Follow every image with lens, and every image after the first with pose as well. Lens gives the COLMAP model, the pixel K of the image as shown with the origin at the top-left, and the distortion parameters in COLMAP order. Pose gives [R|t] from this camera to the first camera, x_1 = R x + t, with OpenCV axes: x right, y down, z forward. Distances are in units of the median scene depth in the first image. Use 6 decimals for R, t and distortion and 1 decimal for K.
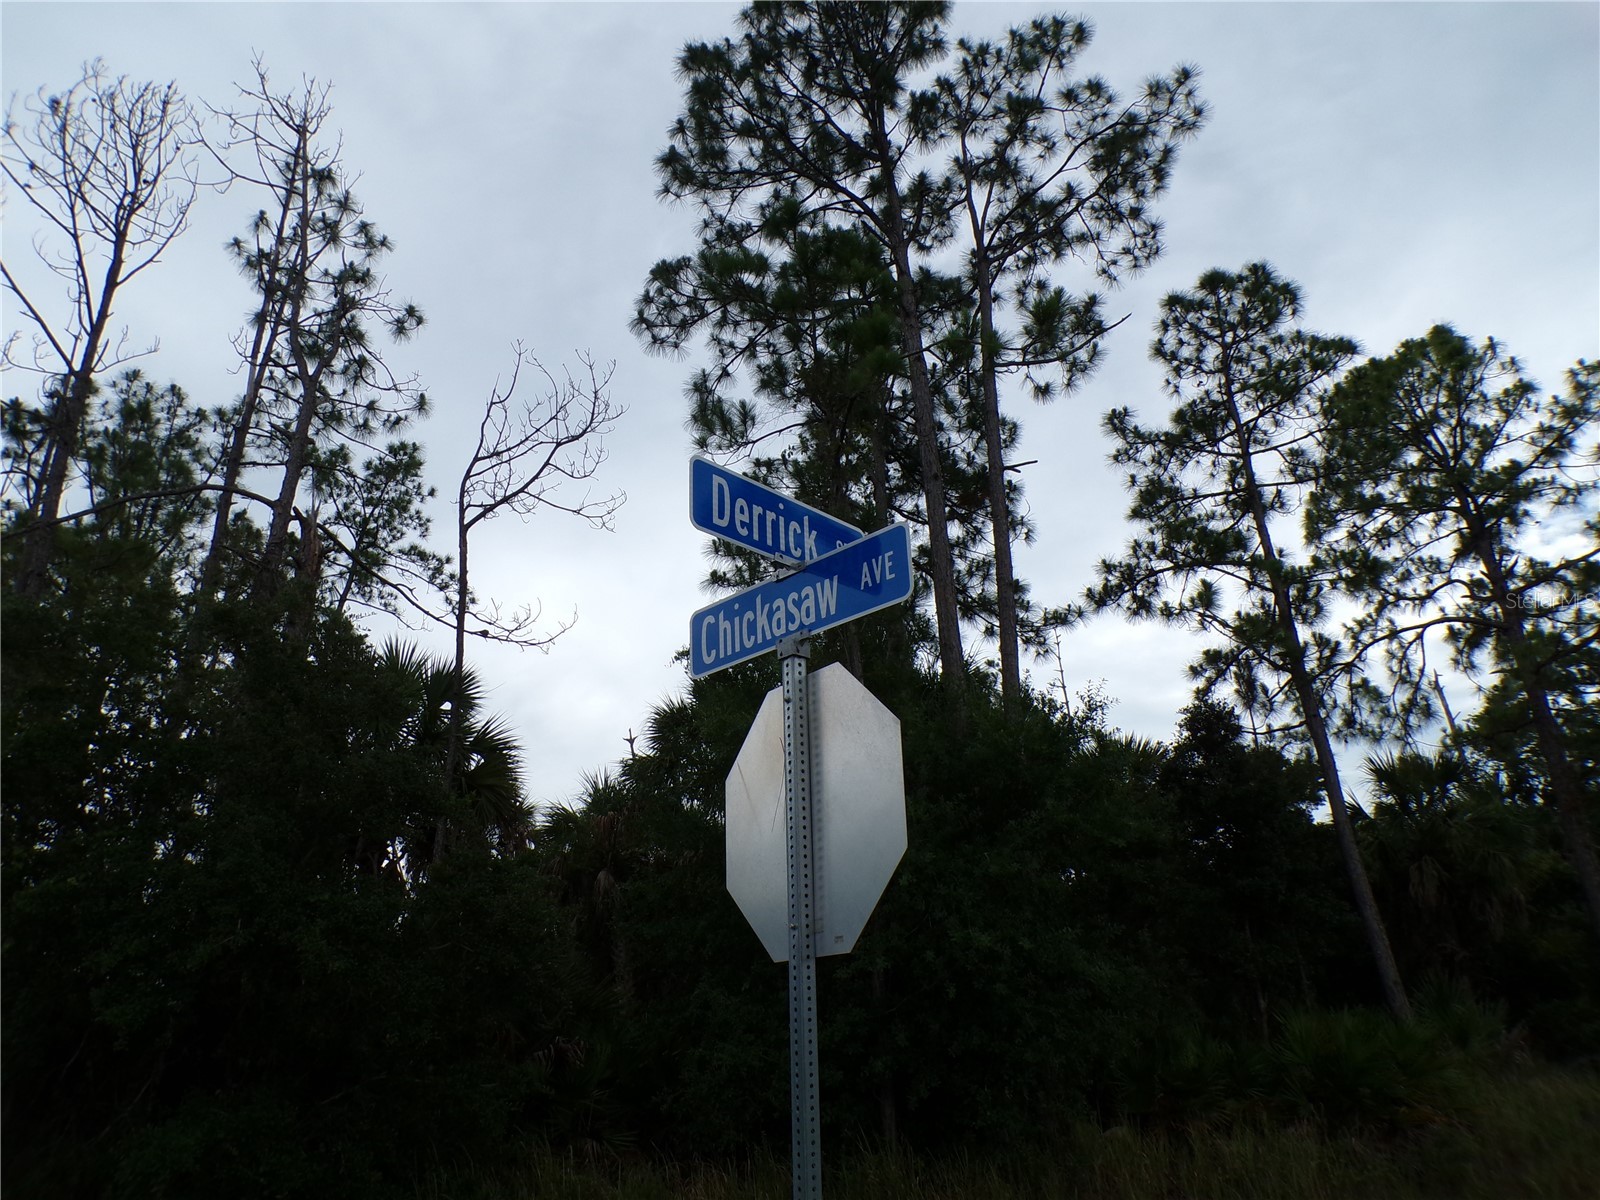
lens RADIAL K [[1091.0, 0, 791.0], [0, 1091.0, 606.7], [0, 0, 1]] dist [-0.045155, 0.028479]
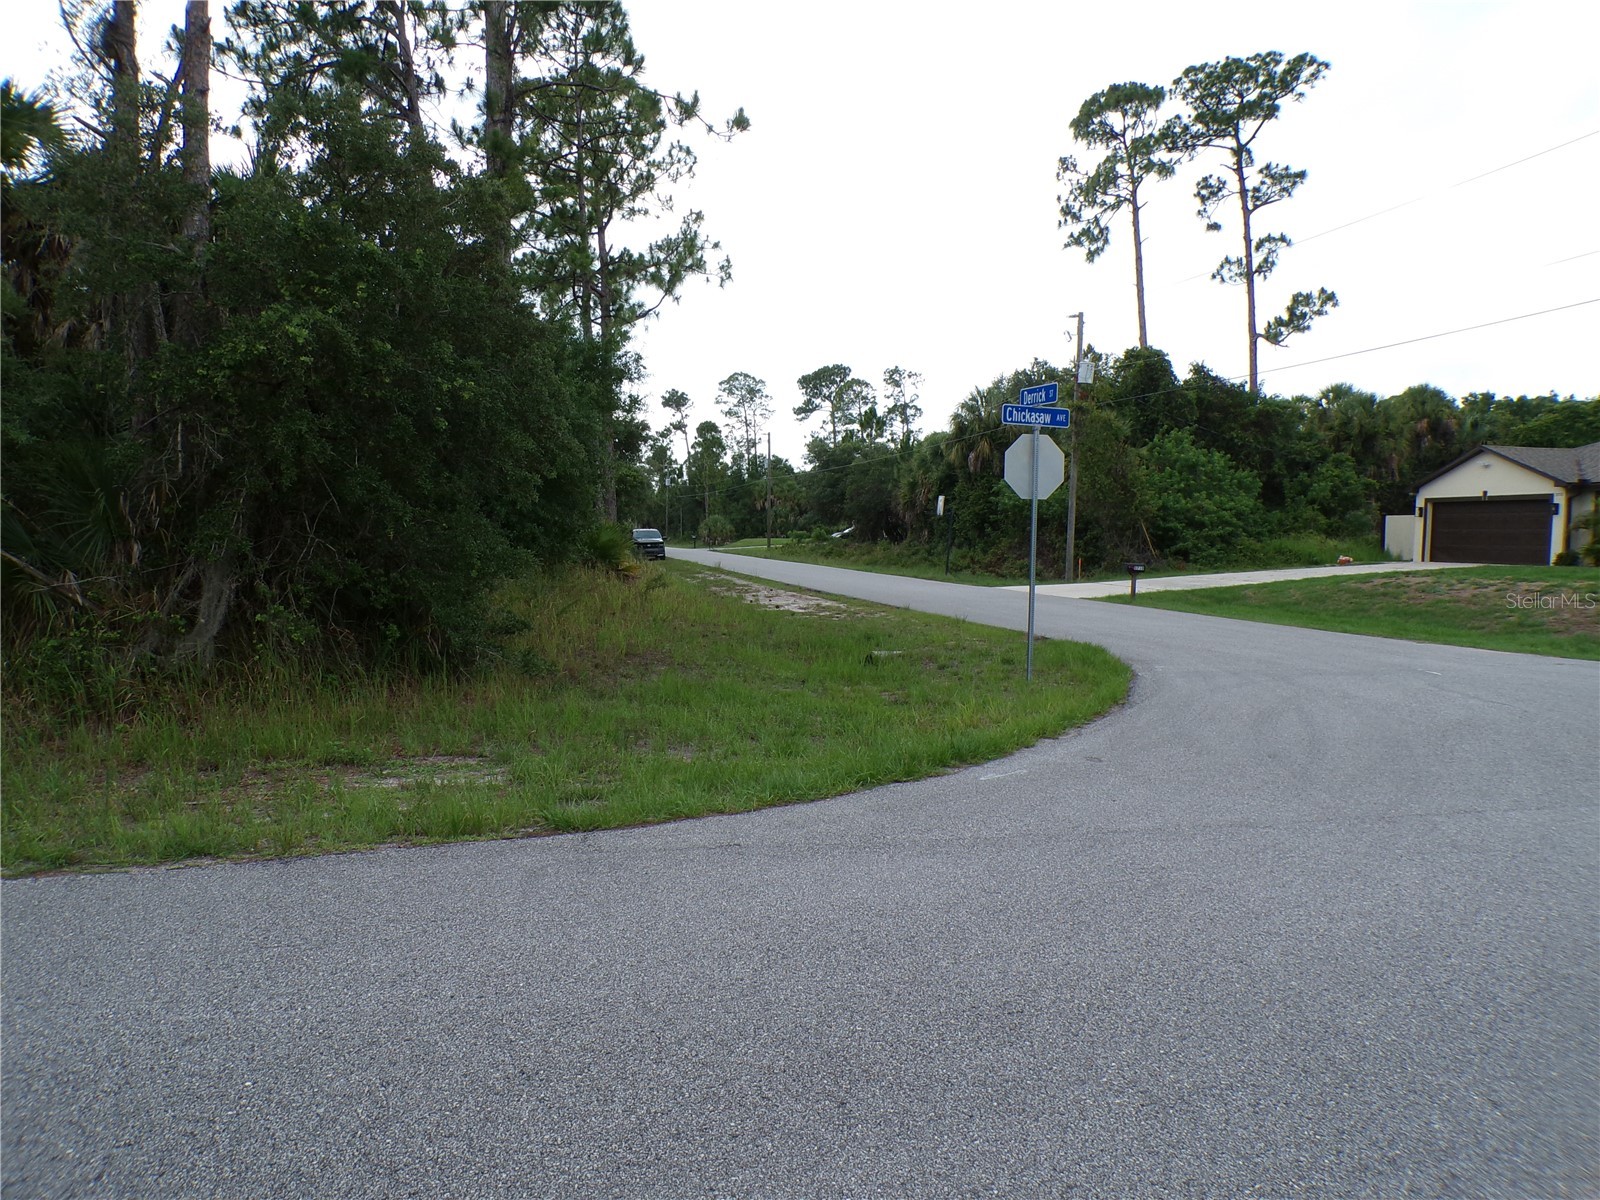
lens RADIAL K [[1076.6, 0, 800.0], [0, 1076.6, 600.0], [0, 0, 1]] dist [-0.039500, 0.002478]
pose [[0.409365, -0.012808, 0.912281, -0.857860], [-0.369754, 0.911779, 0.178719, 0.052395], [-0.834088, -0.410481, 0.368514, 0.002007]]
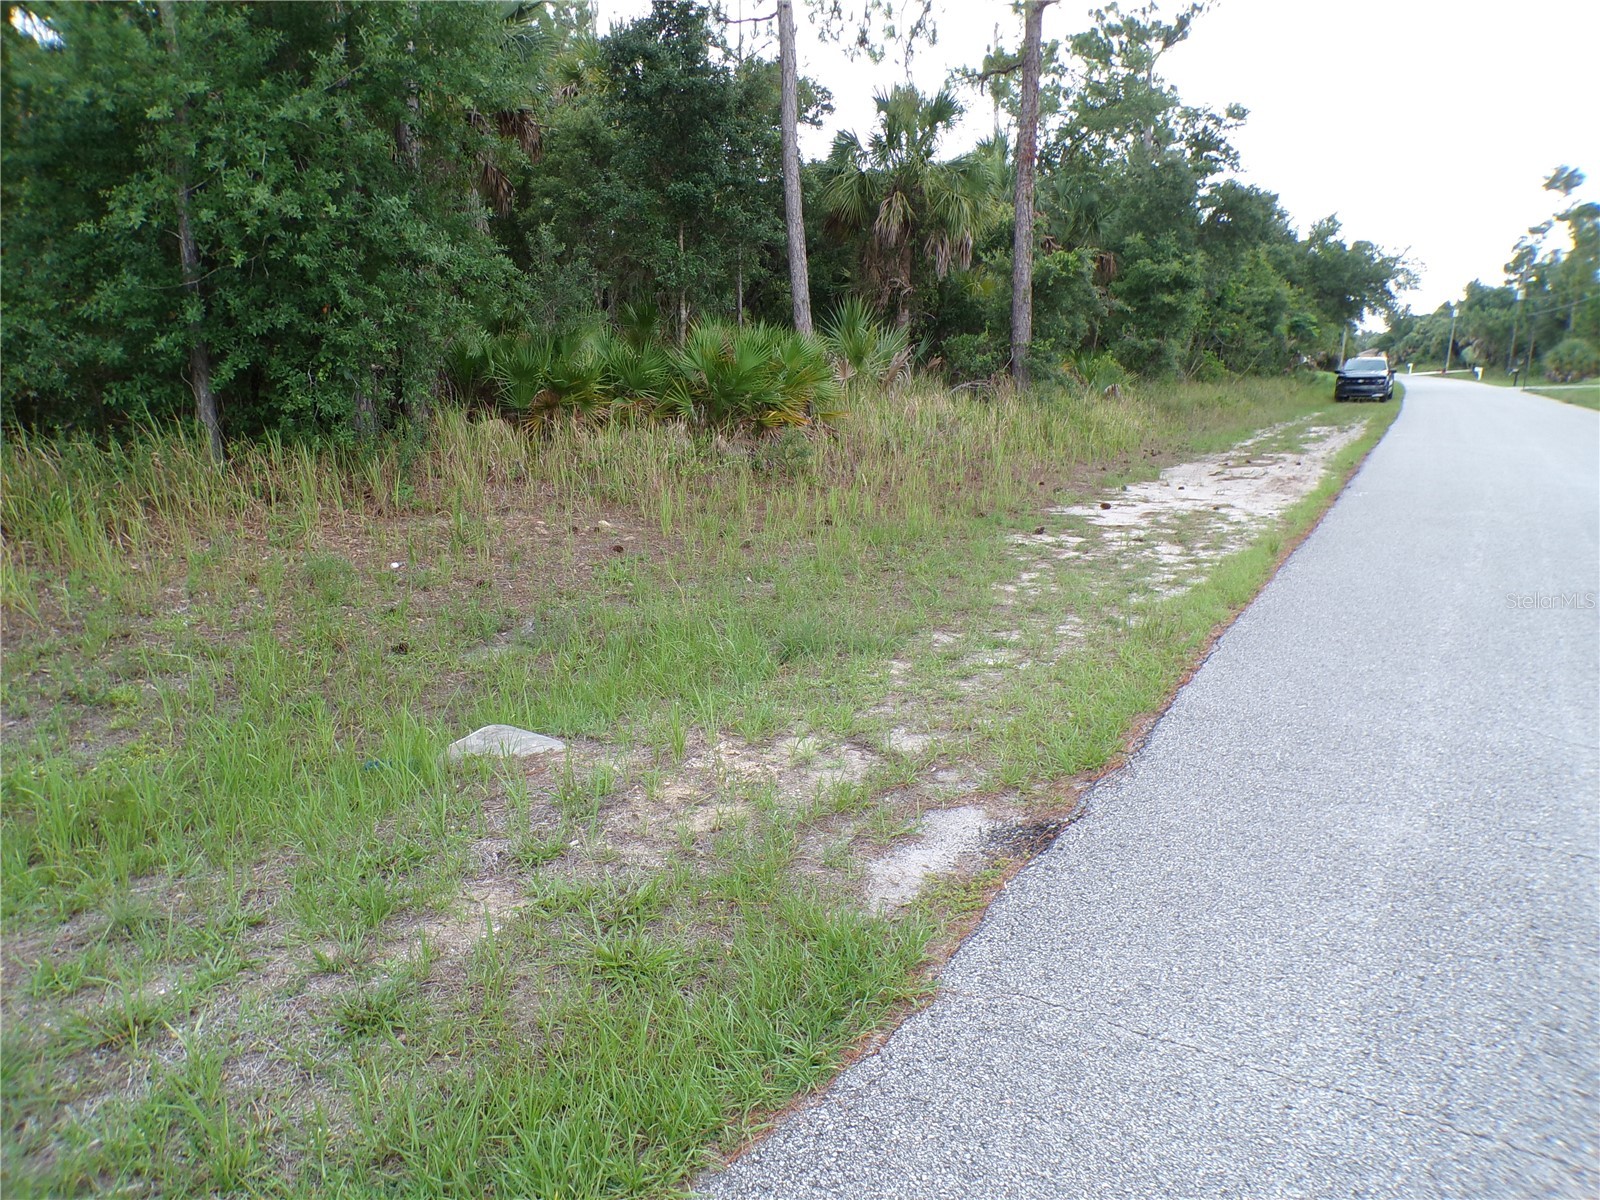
lens RADIAL K [[1091.0, 0, 791.0], [0, 1091.0, 606.7], [0, 0, 1]] dist [-0.045155, 0.028479]
pose [[0.929283, -0.037661, 0.367444, 0.145271], [-0.178472, 0.825177, 0.535939, 0.032965], [-0.323391, -0.563617, 0.760101, 0.046180]]
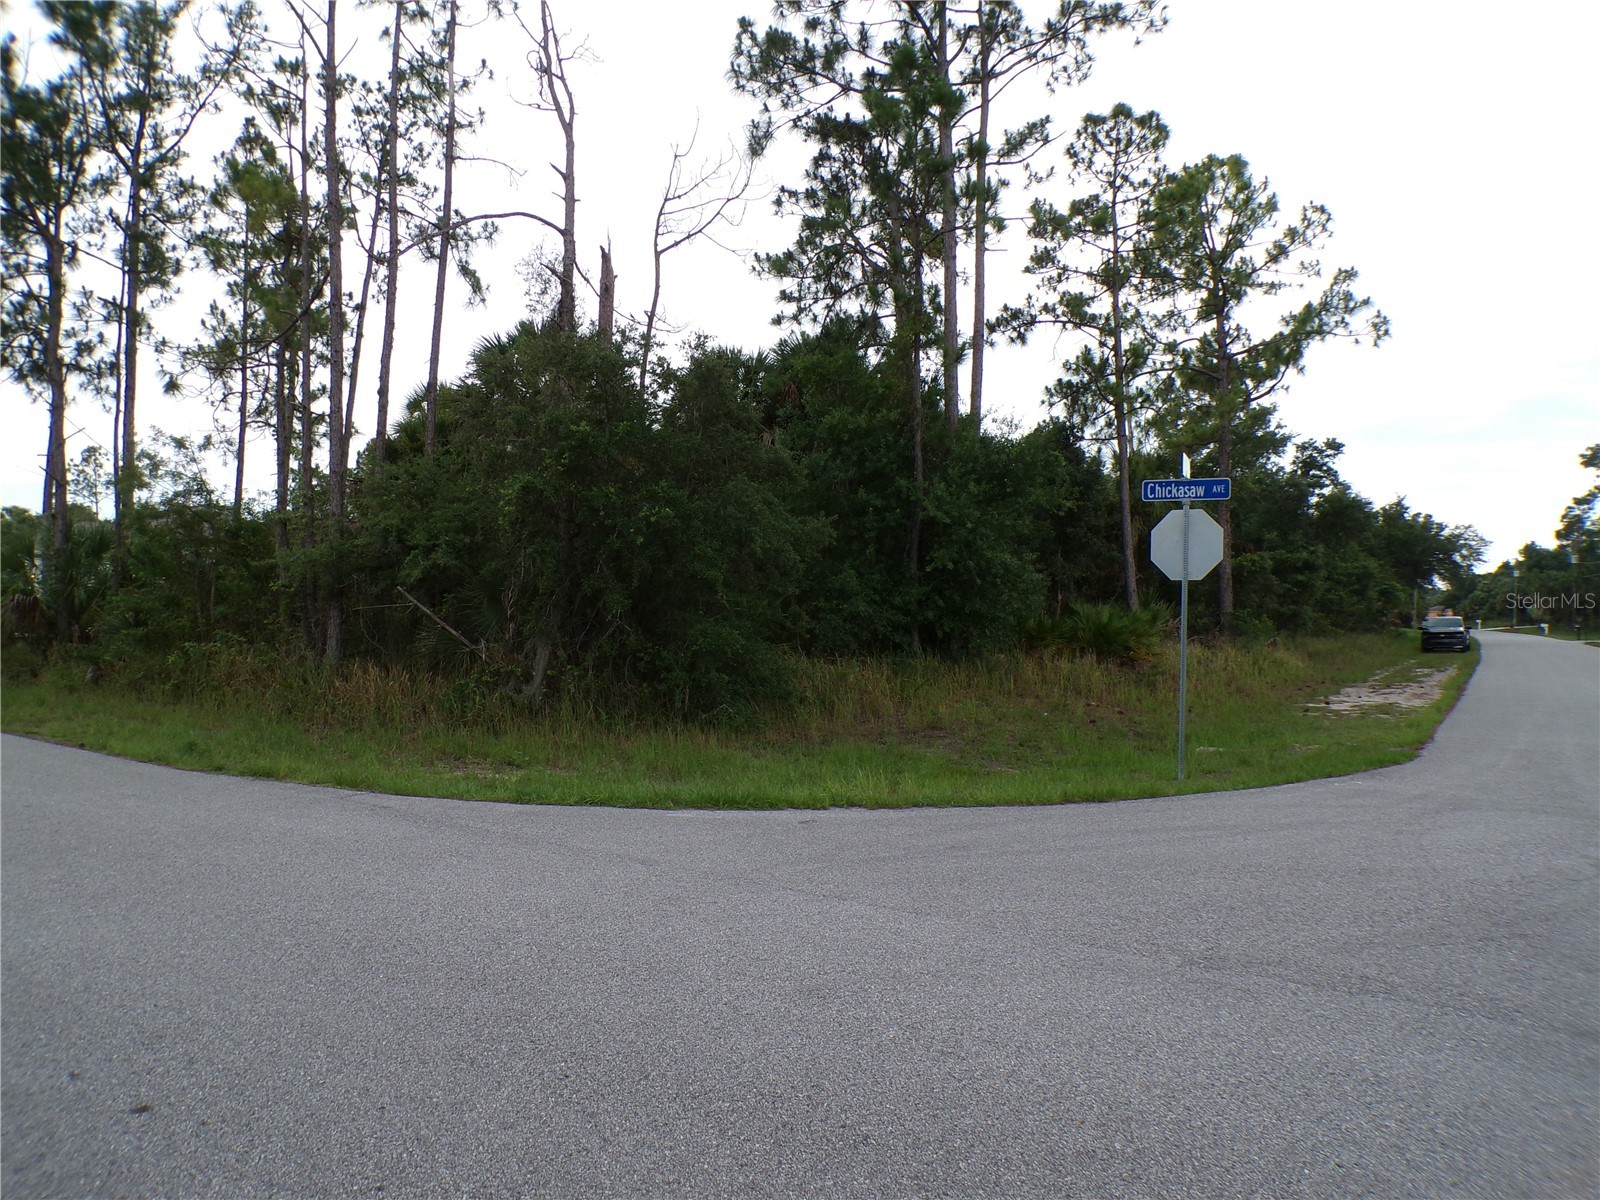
lens RADIAL K [[1091.0, 0, 791.0], [0, 1091.0, 606.7], [0, 0, 1]] dist [-0.045155, 0.028479]
pose [[0.948148, 0.049146, 0.314005, -0.512155], [-0.160859, 0.926294, 0.340740, -0.142719], [-0.274115, -0.373583, 0.886170, -0.434028]]
